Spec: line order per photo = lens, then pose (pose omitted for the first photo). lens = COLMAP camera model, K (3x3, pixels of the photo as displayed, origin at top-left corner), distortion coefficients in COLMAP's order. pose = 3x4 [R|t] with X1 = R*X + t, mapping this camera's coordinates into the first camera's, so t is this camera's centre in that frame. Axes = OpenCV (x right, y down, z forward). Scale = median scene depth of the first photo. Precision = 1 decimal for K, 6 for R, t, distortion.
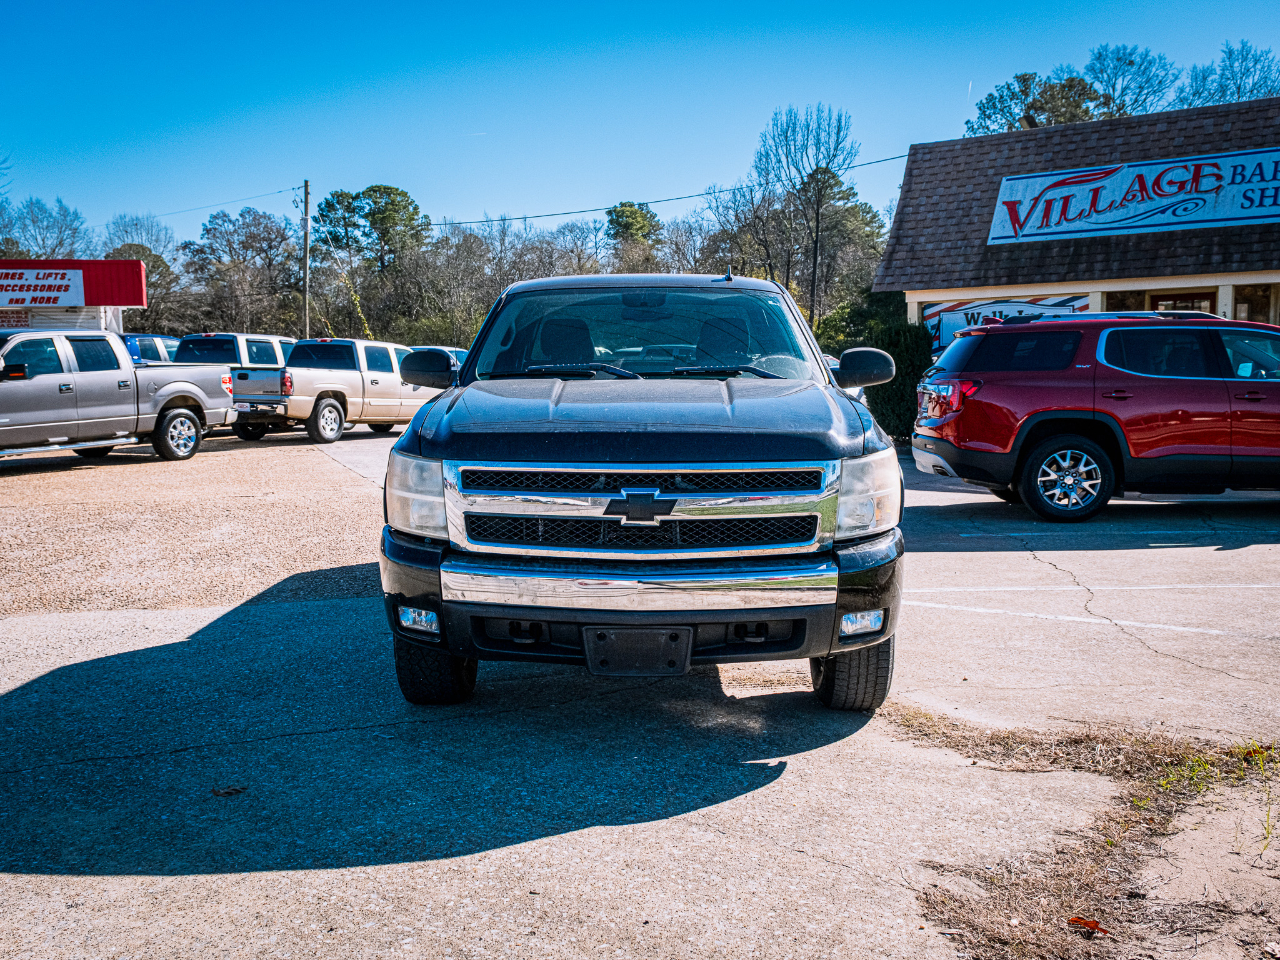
lens RADIAL K [[1358.0, 0, 558.5], [0, 1358.0, 497.0], [0, 0, 1]] dist [0.081464, -0.024577]
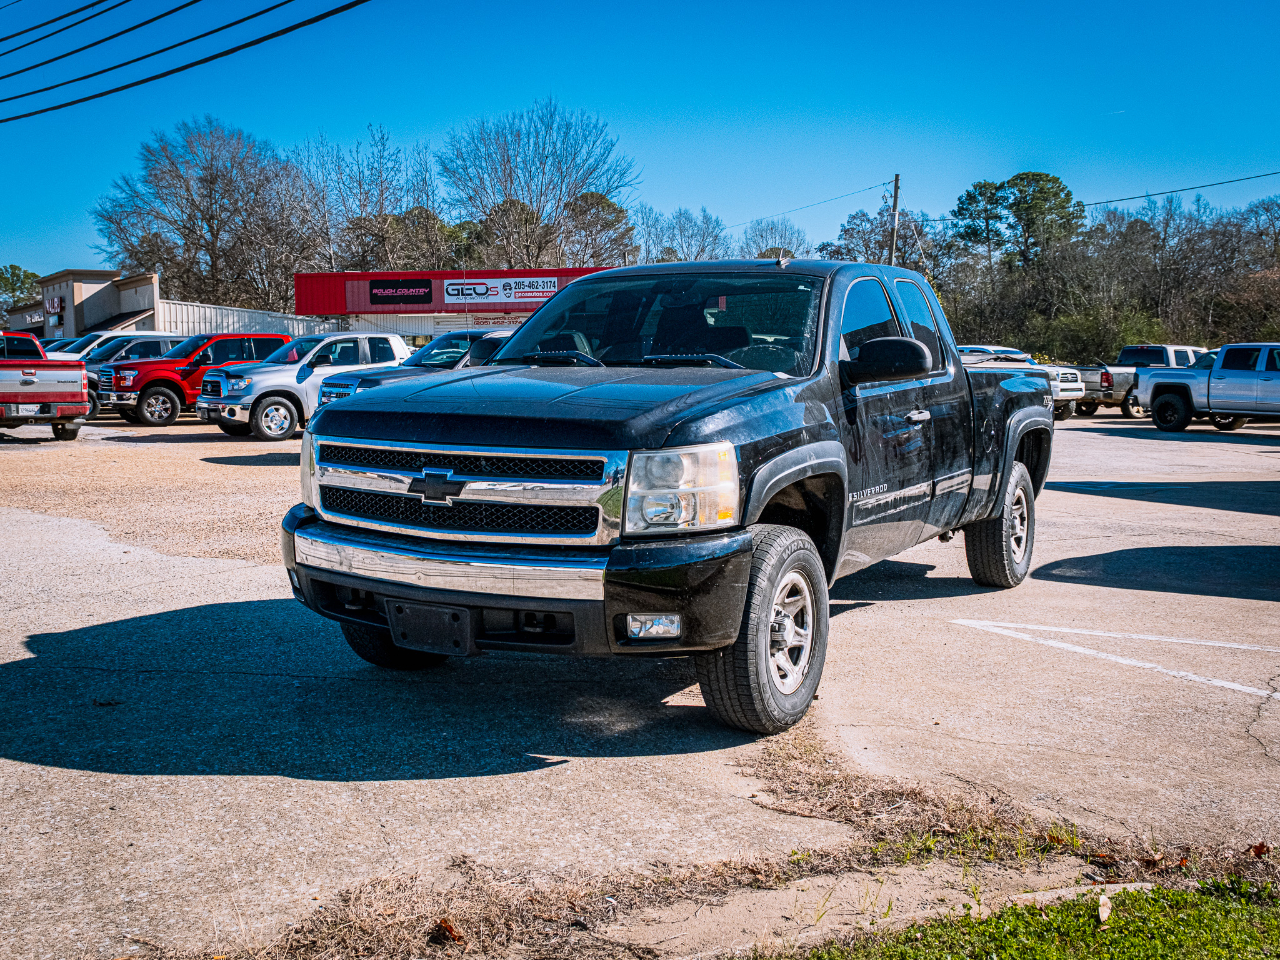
lens RADIAL K [[1374.0, 0, 469.2], [0, 1374.0, 480.5], [0, 0, 1]] dist [0.073226, 0.012666]
pose [[0.850653, 0.057657, -0.522557, 0.179614], [-0.065545, 0.997844, 0.003399, -0.000763], [0.521626, 0.031360, 0.852598, 0.037611]]
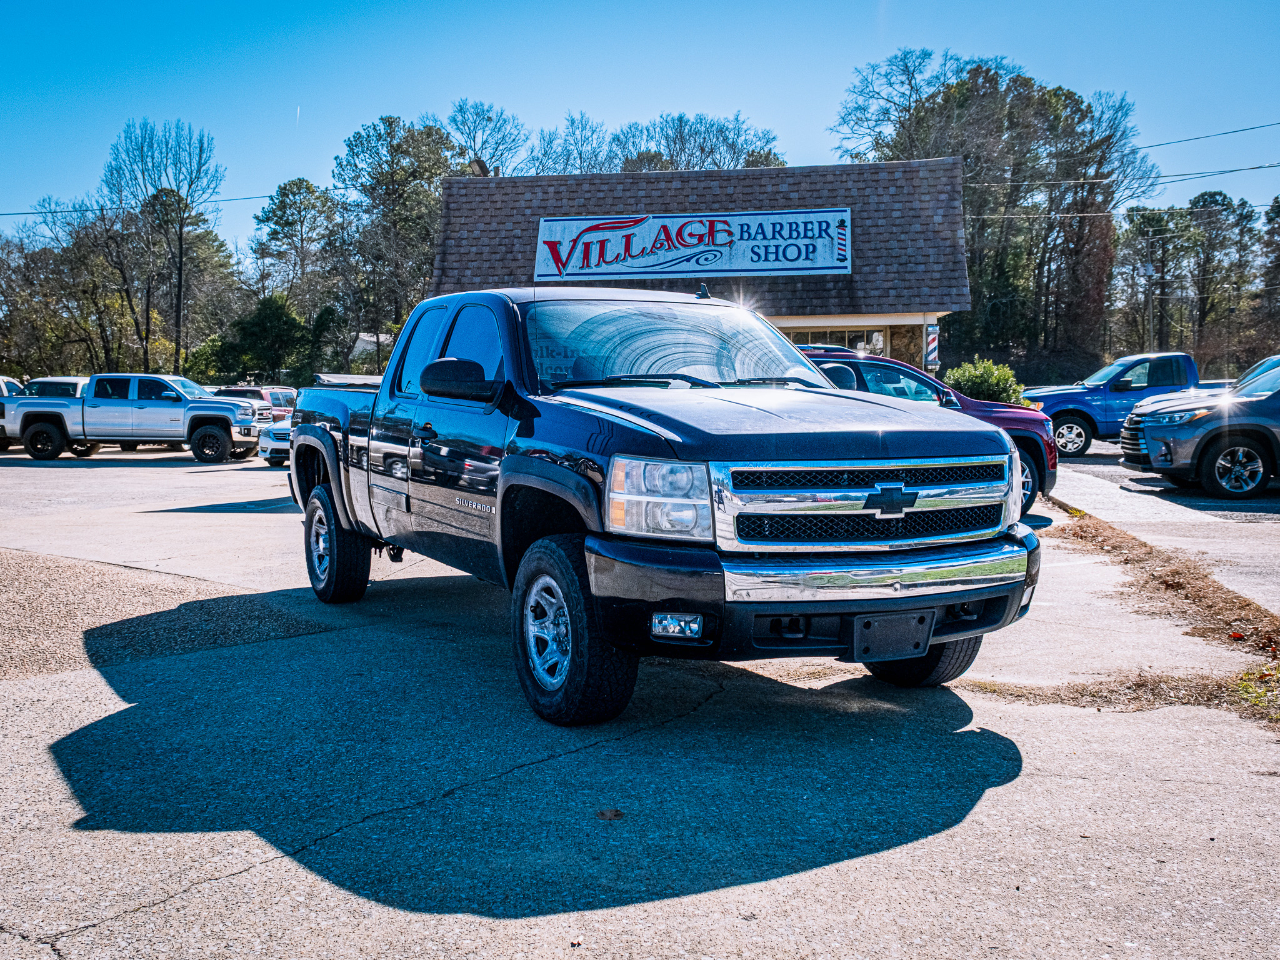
lens RADIAL K [[1453.2, 0, 601.0], [0, 1453.2, 477.5], [0, 0, 1]] dist [0.098251, -0.036398]
pose [[0.856327, -0.023098, 0.515917, -0.210768], [0.048003, 0.998234, -0.034986, 0.005334], [-0.514198, 0.054725, 0.855924, 0.037789]]
